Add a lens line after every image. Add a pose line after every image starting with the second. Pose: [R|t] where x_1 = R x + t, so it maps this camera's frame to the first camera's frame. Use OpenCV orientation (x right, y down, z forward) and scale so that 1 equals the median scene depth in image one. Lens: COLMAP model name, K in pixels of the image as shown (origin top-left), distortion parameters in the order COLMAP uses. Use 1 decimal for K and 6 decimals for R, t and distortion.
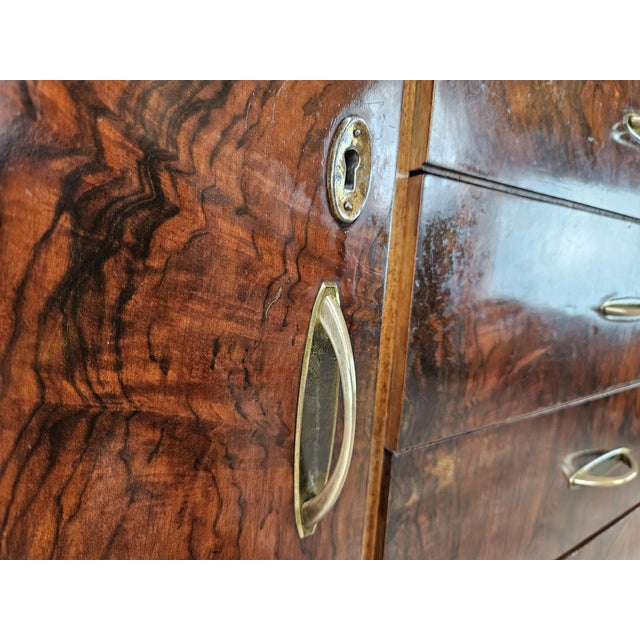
lens RADIAL K [[435.3, 0, 318.2], [0, 435.3, 319.4], [0, 0, 1]] dist [0.042448, -0.048885]
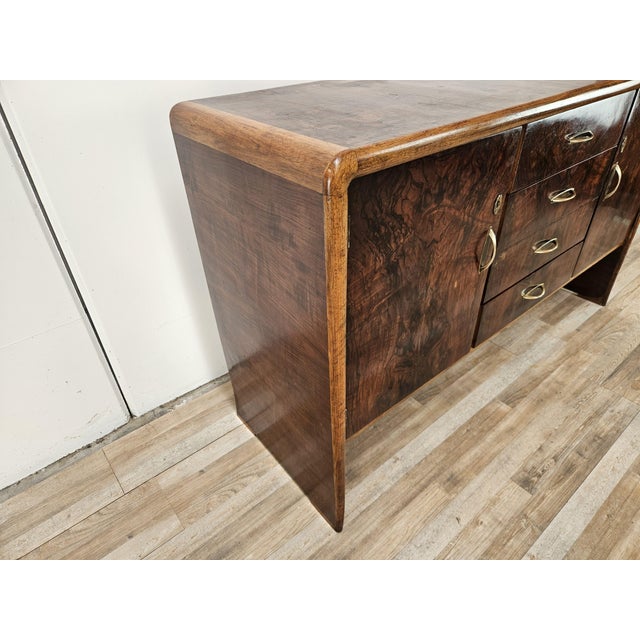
lens RADIAL K [[435.3, 0, 318.2], [0, 435.3, 319.4], [0, 0, 1]] dist [0.042448, -0.048885]
pose [[0.989480, -0.143563, 0.017857, -2.240159], [0.119118, 0.878537, 0.462584, -1.762452], [-0.082098, -0.455591, 0.886395, -3.867754]]
